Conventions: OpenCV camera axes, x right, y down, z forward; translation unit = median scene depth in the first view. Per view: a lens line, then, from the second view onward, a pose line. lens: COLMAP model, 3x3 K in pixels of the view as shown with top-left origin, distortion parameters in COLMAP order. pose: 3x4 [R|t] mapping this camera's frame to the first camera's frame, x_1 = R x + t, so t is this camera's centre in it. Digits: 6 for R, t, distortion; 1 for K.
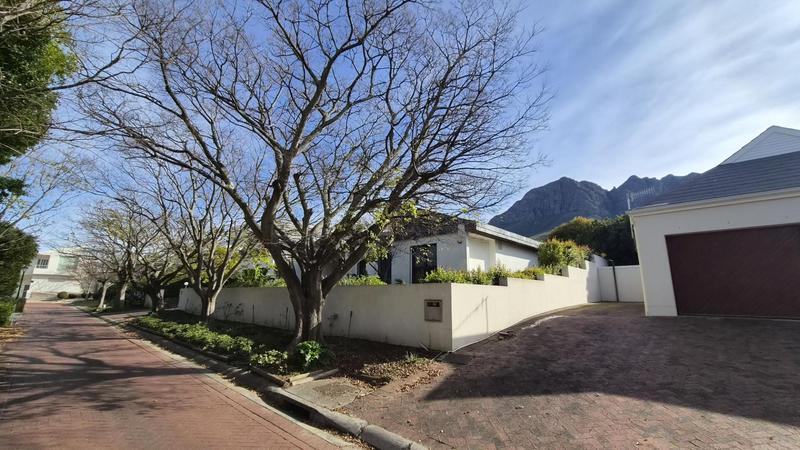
lens RADIAL K [[332.5, 0, 401.2], [0, 332.5, 225.4], [0, 0, 1]] dist [-0.003174, 0.000169]
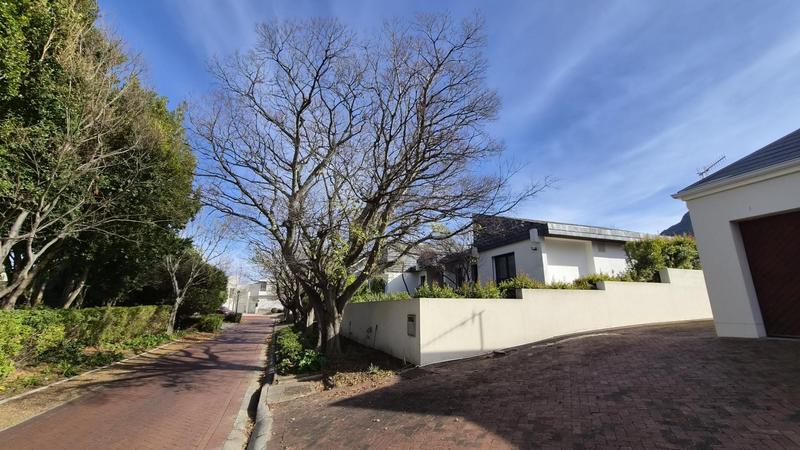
lens RADIAL K [[332.5, 0, 399.1], [0, 332.5, 224.1], [0, 0, 1]] dist [-0.003174, 0.000169]
pose [[0.887115, -0.123290, -0.444777, 0.304998], [0.105816, 0.992323, -0.064017, 0.003087], [0.449255, 0.009726, 0.893351, 0.029257]]
